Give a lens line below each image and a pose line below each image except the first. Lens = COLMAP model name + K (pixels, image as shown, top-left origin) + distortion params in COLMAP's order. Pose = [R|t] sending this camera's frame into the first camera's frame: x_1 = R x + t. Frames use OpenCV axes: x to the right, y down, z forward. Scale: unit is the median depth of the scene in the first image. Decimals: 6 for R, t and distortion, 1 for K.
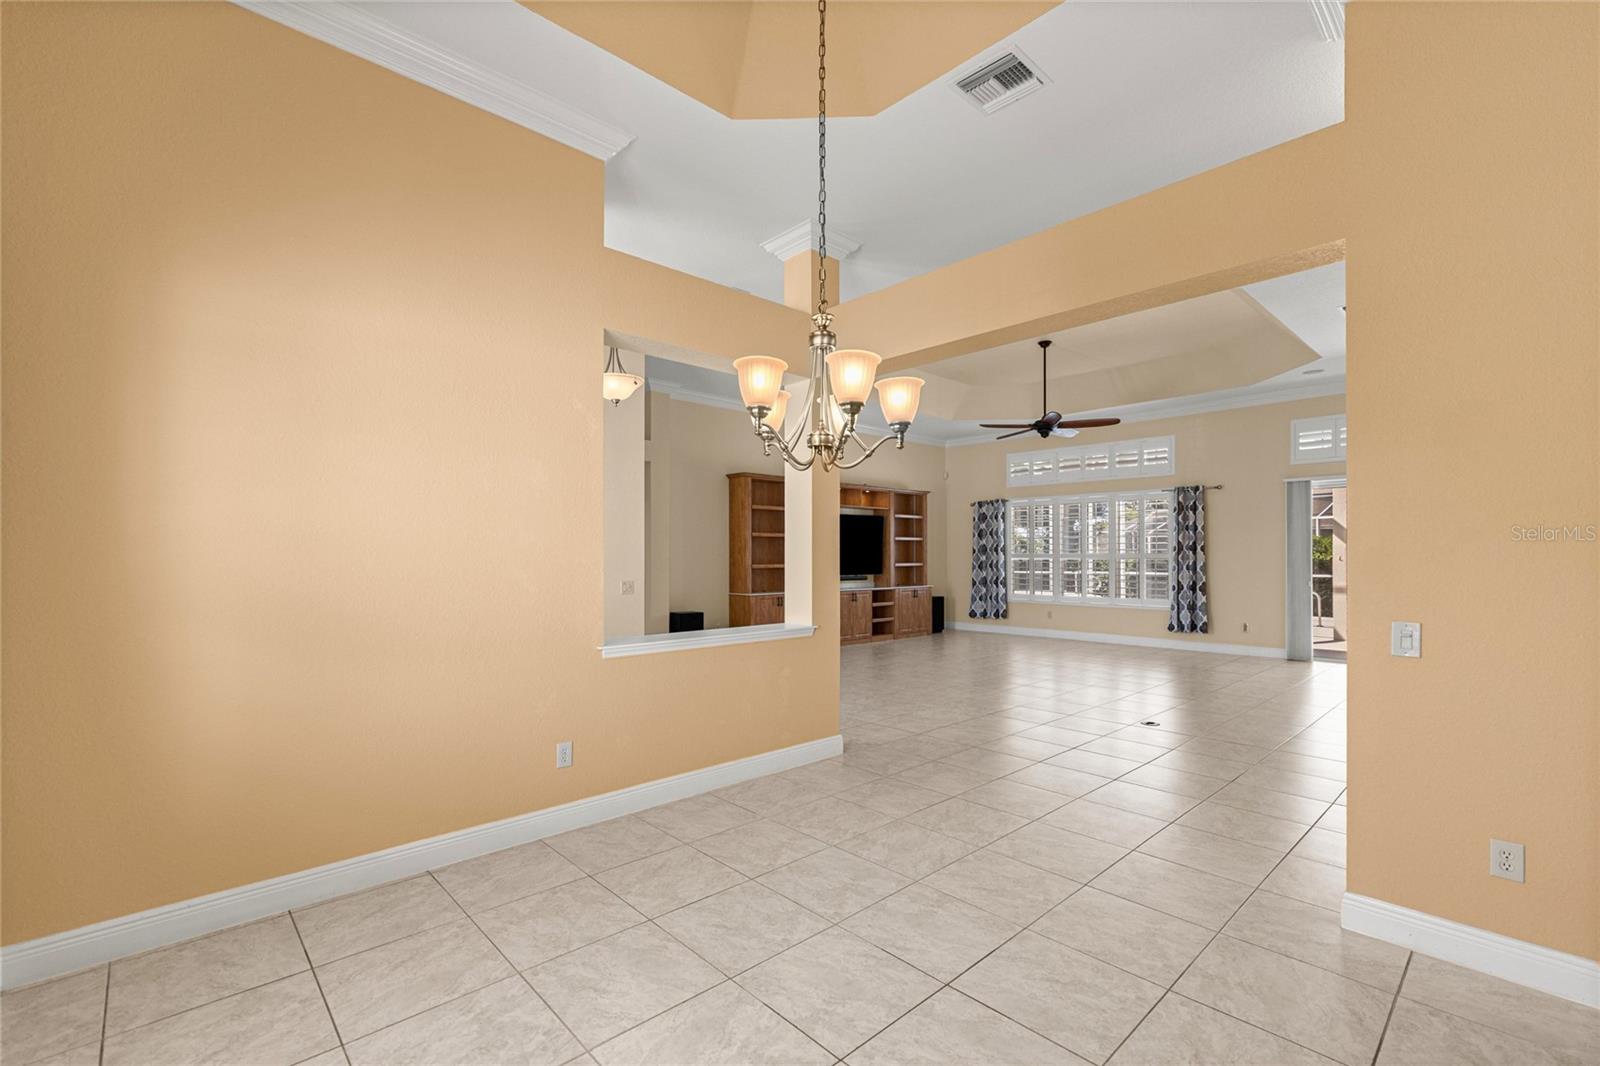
lens RADIAL K [[693.0, 0, 798.8], [0, 693.0, 548.8], [0, 0, 1]] dist [-0.001167, 0.001039]
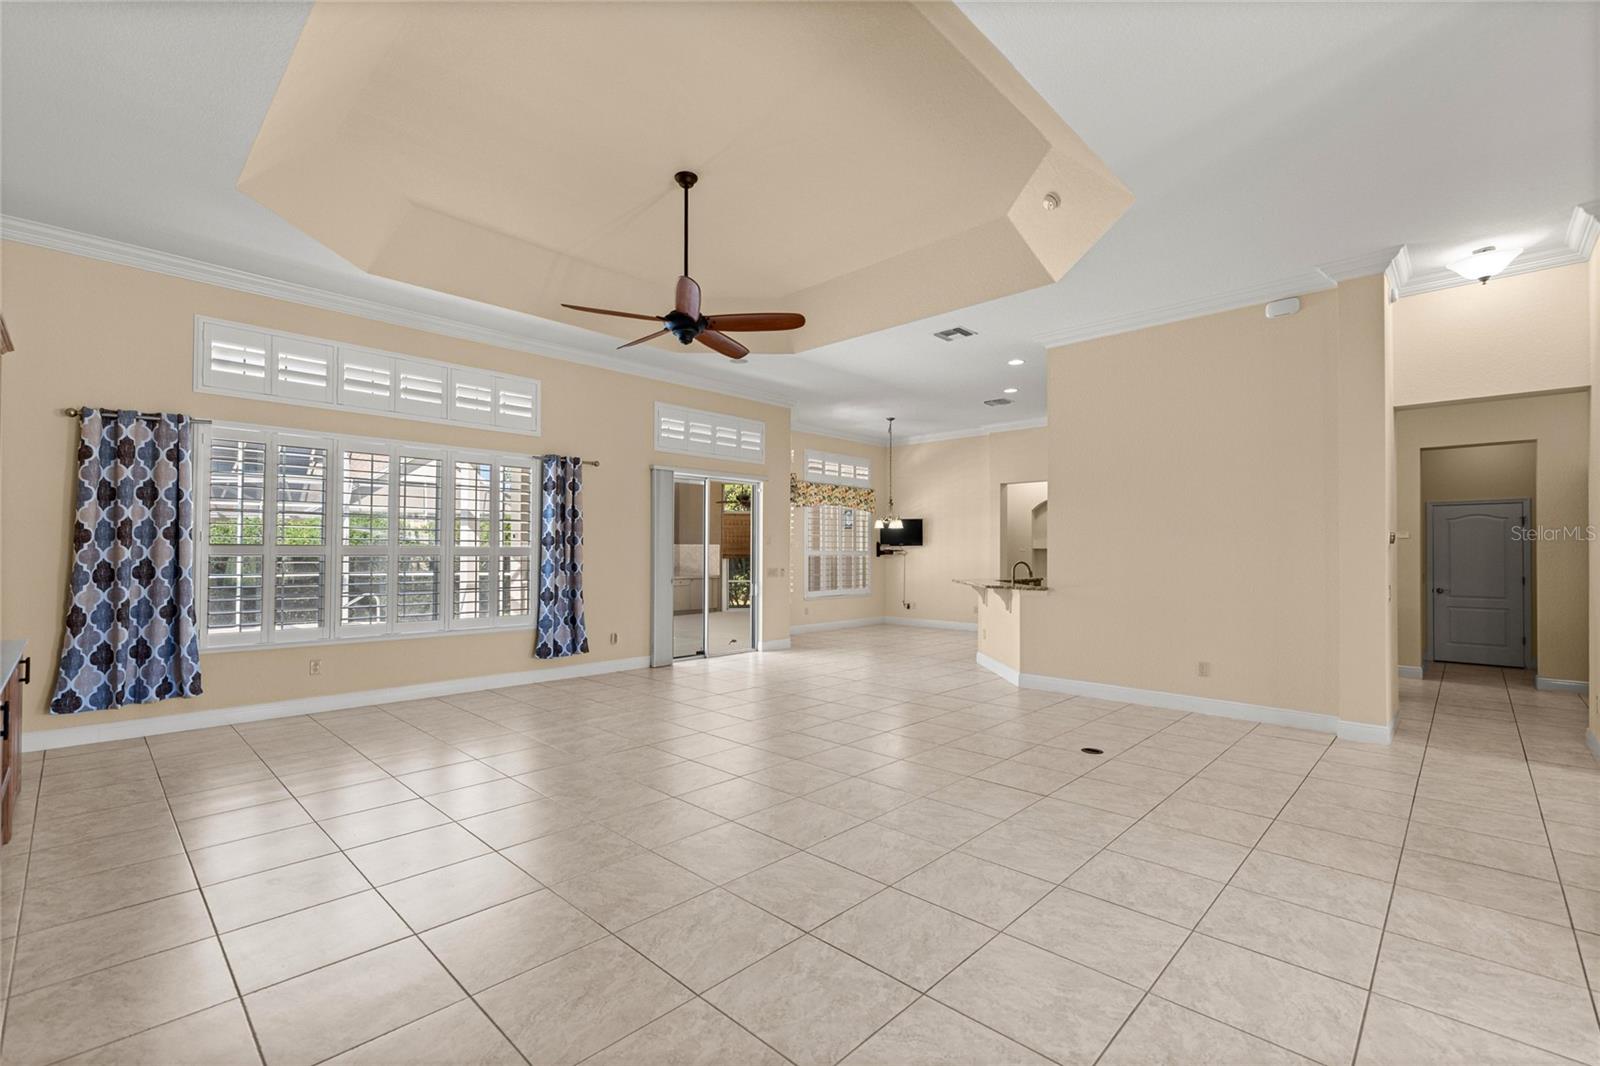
lens RADIAL K [[693.0, 0, 789.4], [0, 693.0, 541.6], [0, 0, 1]] dist [-0.001167, 0.001039]
pose [[-0.046329, 0.016332, 0.998793, -0.156649], [-0.014462, 0.999751, -0.017019, 0.007991], [-0.998822, -0.015233, -0.046081, 0.682455]]
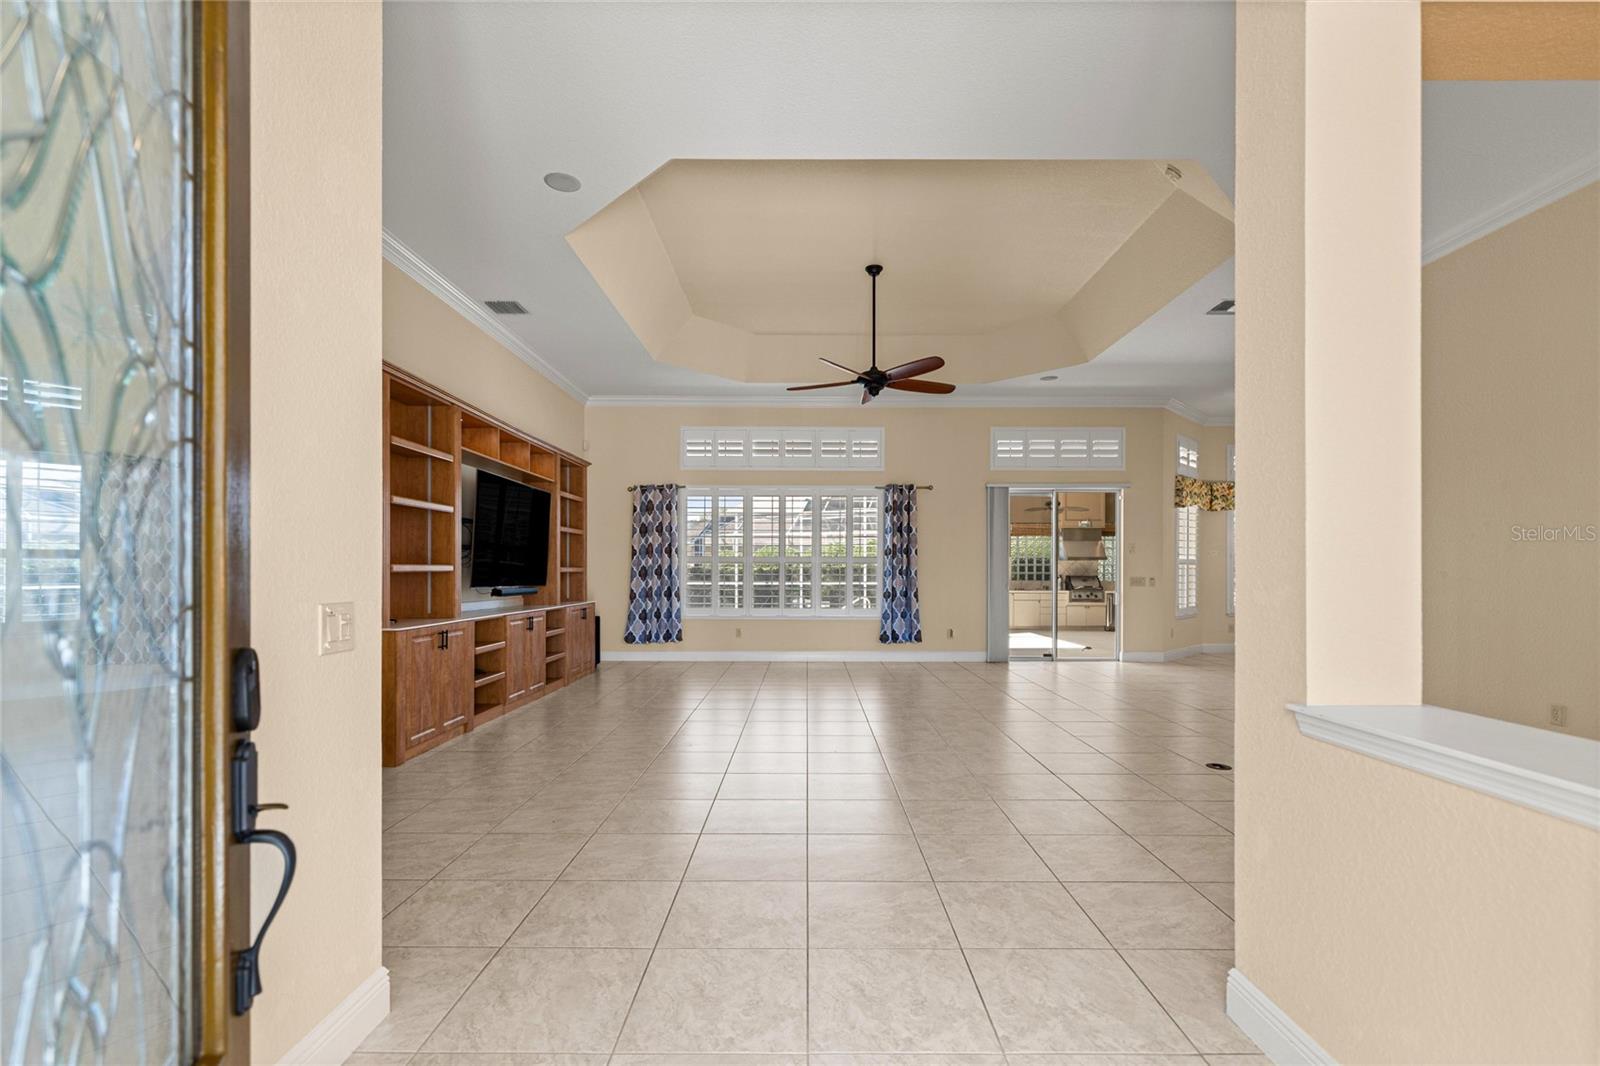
lens RADIAL K [[693.0, 0, 799.4], [0, 693.0, 561.0], [0, 0, 1]] dist [-0.001167, 0.001039]
pose [[0.683605, 0.012929, 0.729737, -0.177040], [-0.010435, 0.999914, -0.007941, 0.017862], [-0.729777, -0.002186, 0.683681, 0.400249]]
